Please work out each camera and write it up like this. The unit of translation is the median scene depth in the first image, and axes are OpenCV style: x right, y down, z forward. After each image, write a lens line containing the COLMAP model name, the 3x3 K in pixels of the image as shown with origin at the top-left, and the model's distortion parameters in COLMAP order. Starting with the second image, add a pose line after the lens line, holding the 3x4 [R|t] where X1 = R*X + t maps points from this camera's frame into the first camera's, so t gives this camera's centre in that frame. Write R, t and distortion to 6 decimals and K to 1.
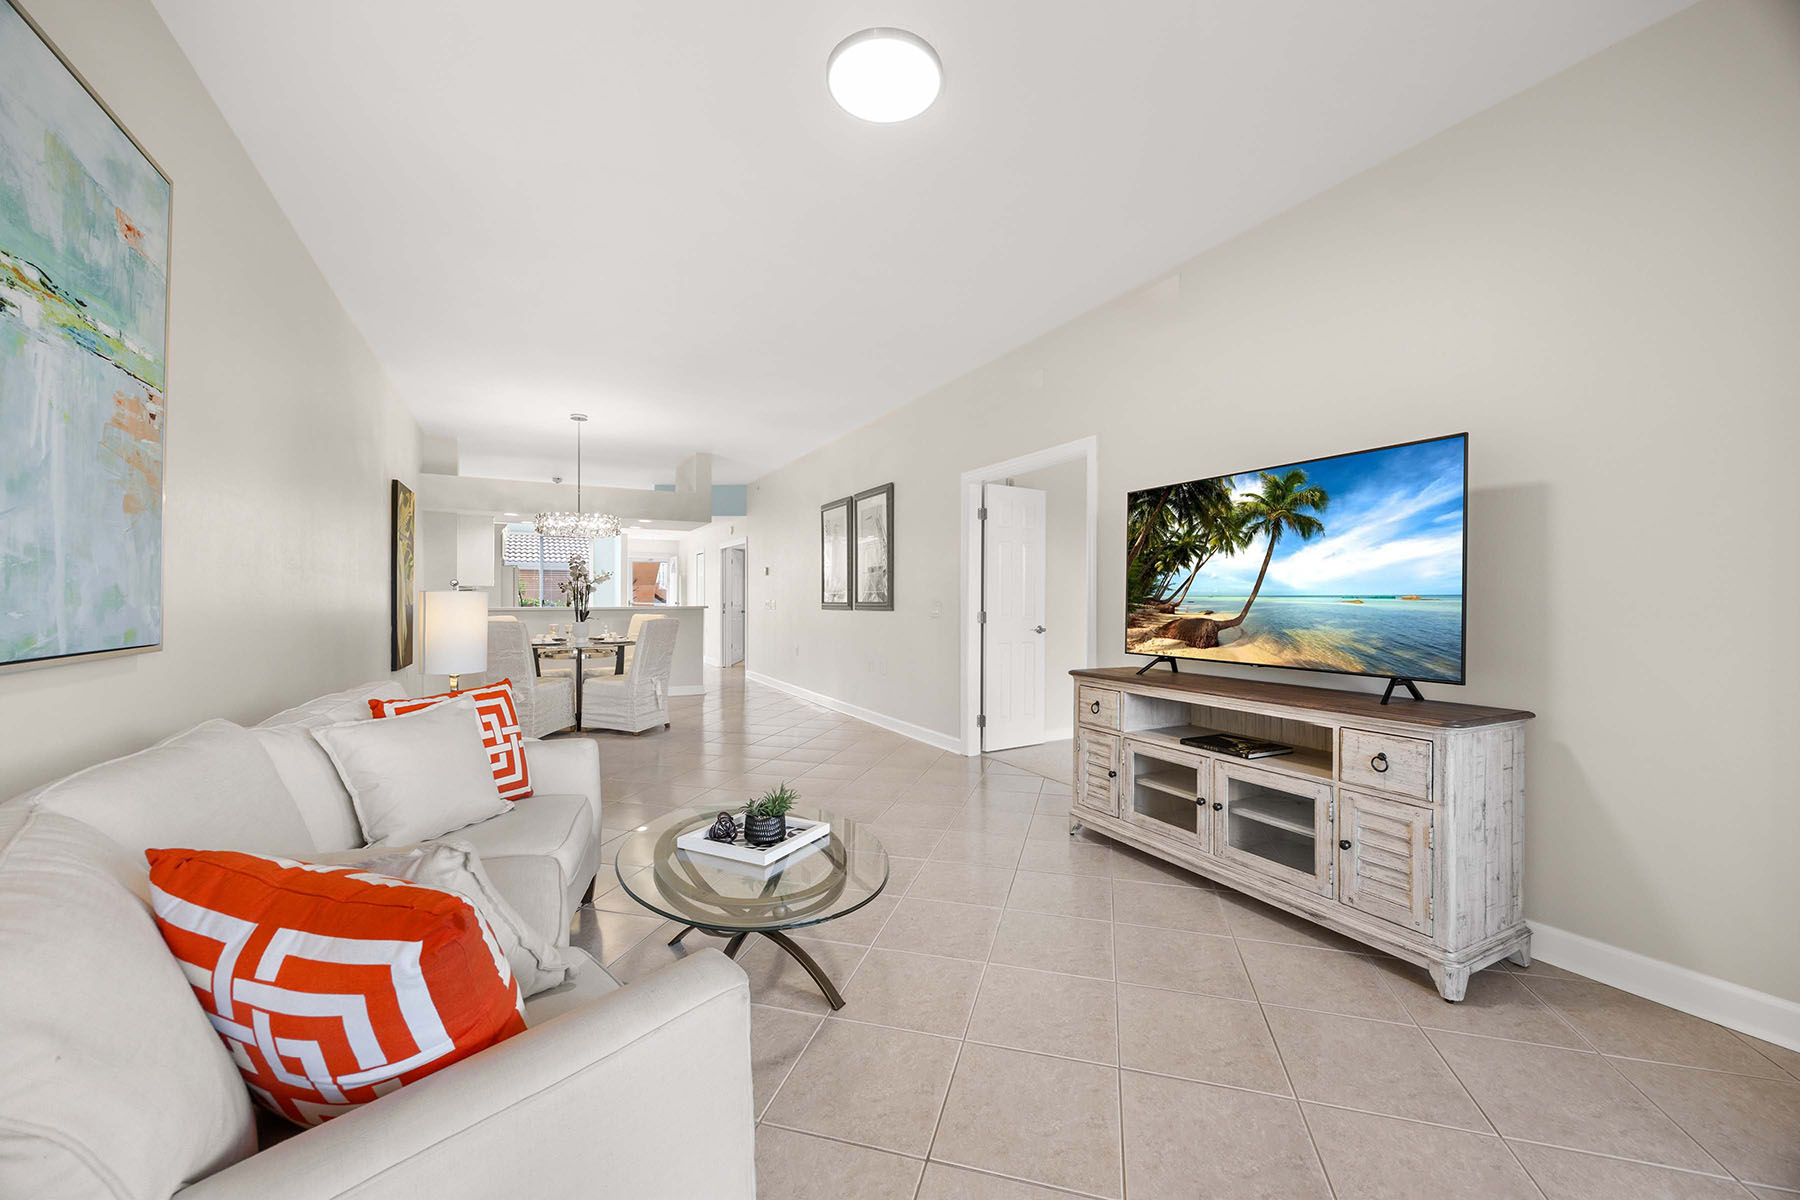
lens RADIAL K [[682.0, 0, 900.0], [0, 682.0, 600.0], [0, 0, 1]] dist [-0.000113, 0.000037]
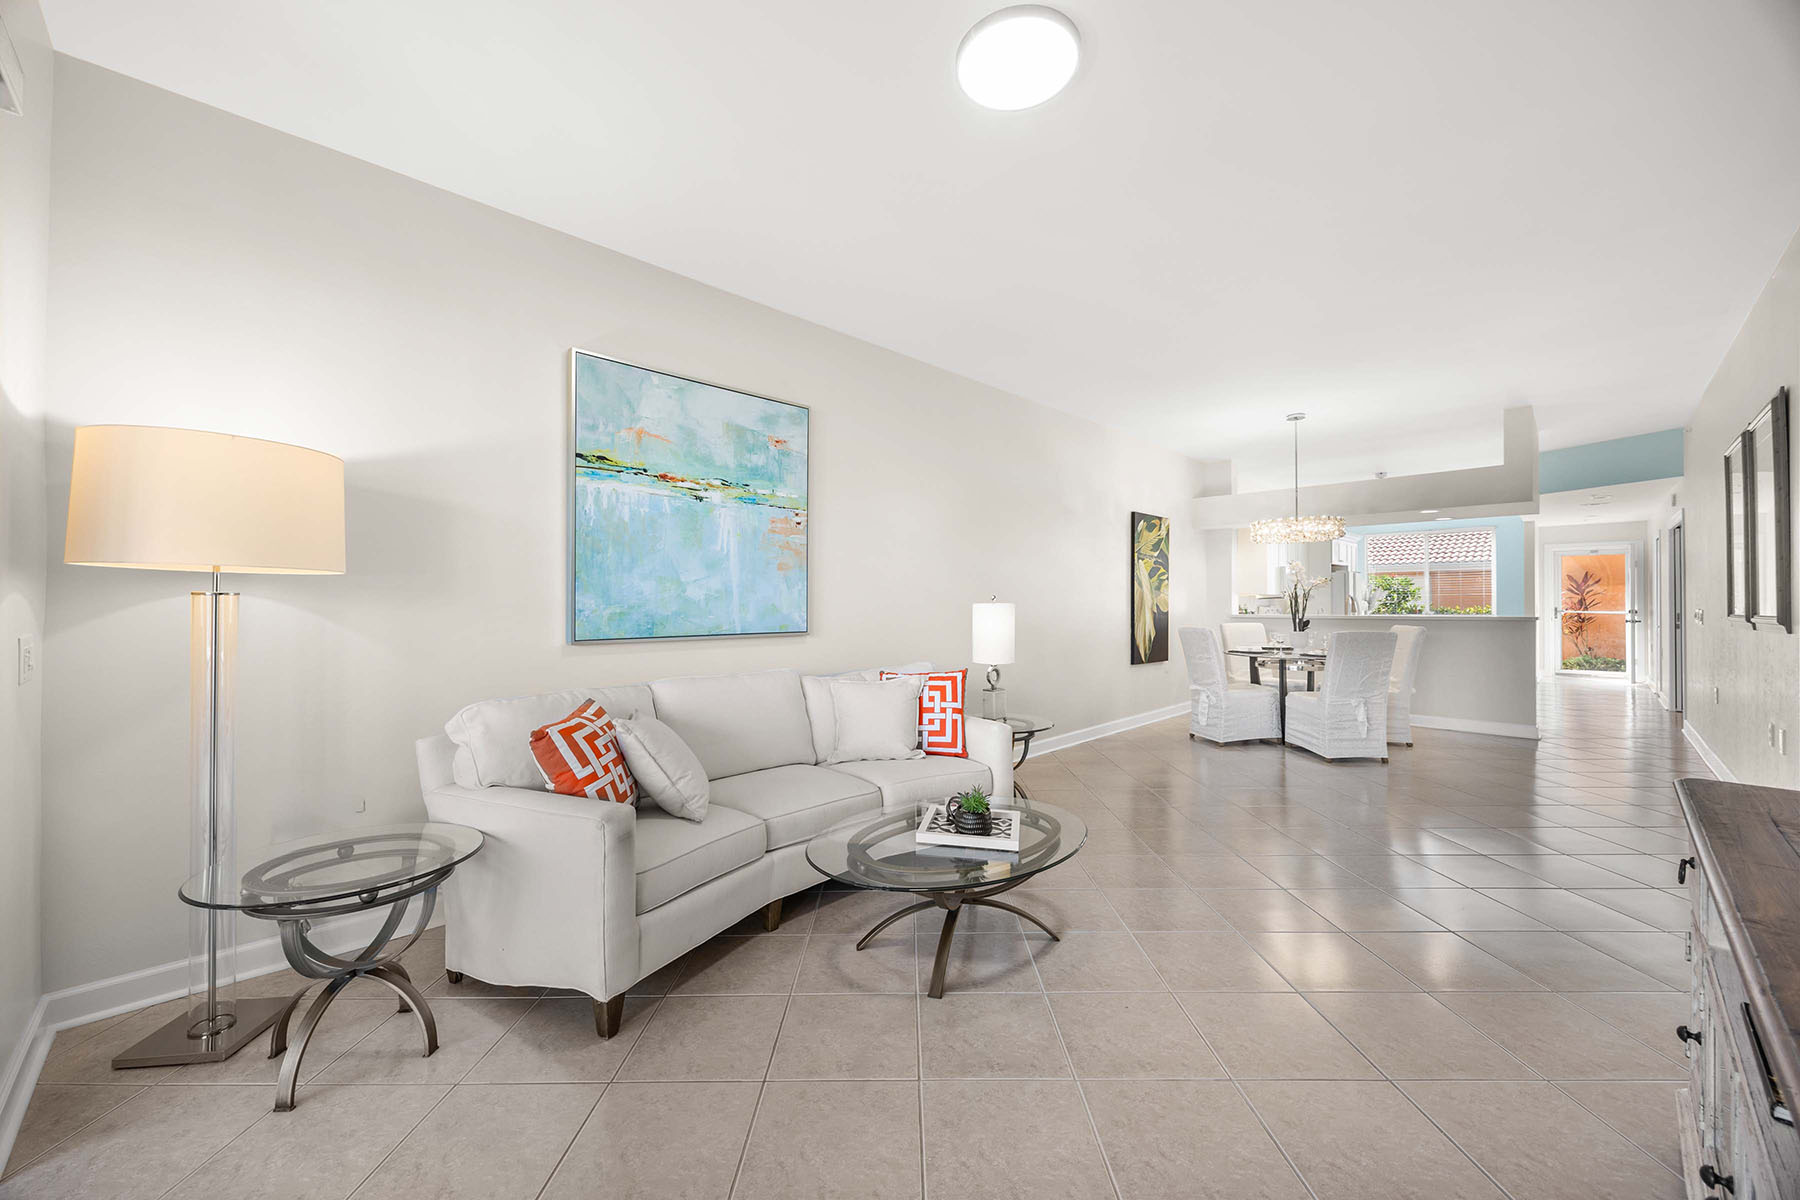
lens RADIAL K [[684.5, 0, 901.0], [0, 684.5, 605.7], [0, 0, 1]] dist [-0.002444, -0.000222]
pose [[0.276813, 0.004329, -0.960914, 0.839624], [-0.001776, 0.999990, 0.003993, -0.019345], [0.960922, 0.000601, 0.276818, 0.587355]]
